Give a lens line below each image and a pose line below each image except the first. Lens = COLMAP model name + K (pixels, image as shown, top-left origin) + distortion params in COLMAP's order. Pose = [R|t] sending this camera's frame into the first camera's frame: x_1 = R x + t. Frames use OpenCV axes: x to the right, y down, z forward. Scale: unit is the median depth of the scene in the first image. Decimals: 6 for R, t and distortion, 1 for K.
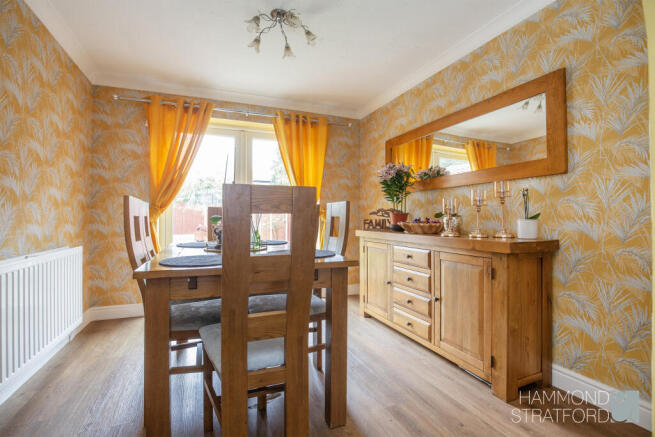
lens RADIAL K [[304.8, 0, 325.7], [0, 304.8, 217.7], [0, 0, 1]] dist [-0.006154, -0.000235]
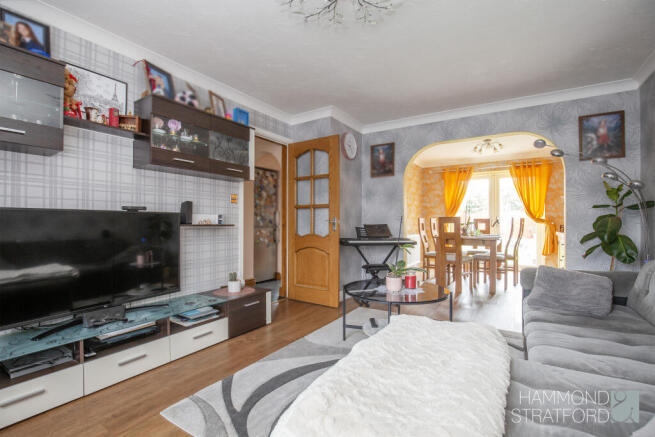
lens RADIAL K [[304.8, 0, 327.1], [0, 304.8, 220.2], [0, 0, 1]] dist [-0.006154, -0.000235]
pose [[0.553231, -0.003473, -0.833020, 0.771885], [-0.003835, 0.999970, -0.006717, -0.008495], [0.833019, 0.006911, 0.553202, -0.909710]]
